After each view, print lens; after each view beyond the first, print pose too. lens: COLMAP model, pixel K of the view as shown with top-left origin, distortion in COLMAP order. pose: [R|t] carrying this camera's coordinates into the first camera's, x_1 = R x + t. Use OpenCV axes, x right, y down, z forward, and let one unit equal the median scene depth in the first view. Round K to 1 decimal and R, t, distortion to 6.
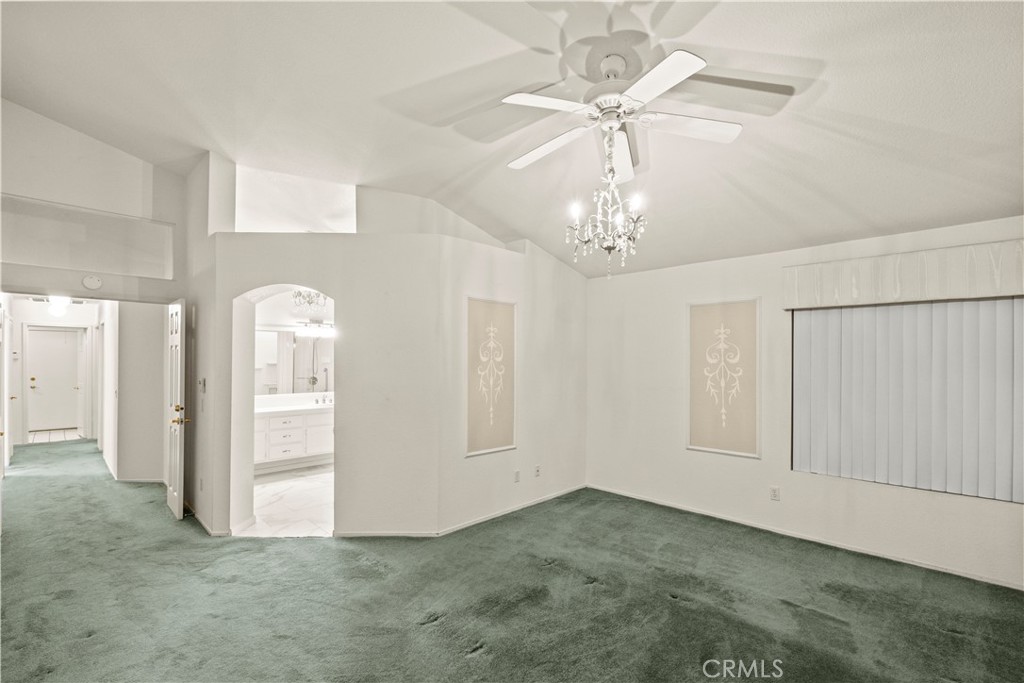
lens RADIAL K [[461.8, 0, 510.4], [0, 461.8, 370.3], [0, 0, 1]] dist [0.000744, -0.000968]
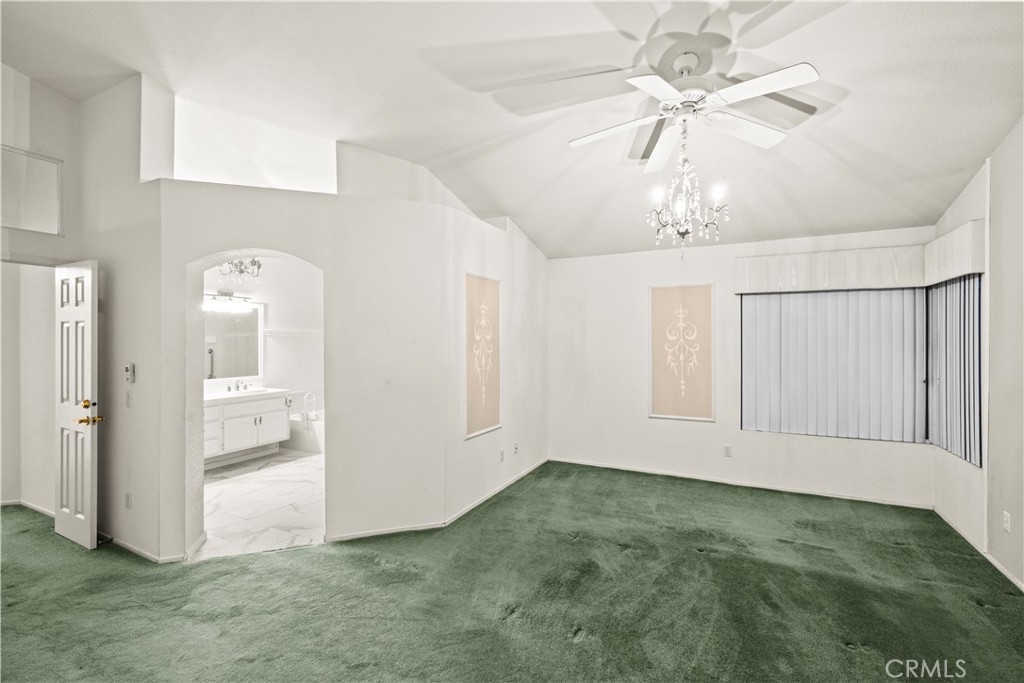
lens RADIAL K [[455.3, 0, 510.2], [0, 455.3, 348.7], [0, 0, 1]] dist [0.004403, -0.004438]
pose [[0.950674, -0.013345, 0.309905, -0.322696], [0.012713, 0.999911, 0.004059, -0.003740], [-0.309931, 0.000081, 0.950759, 0.078150]]
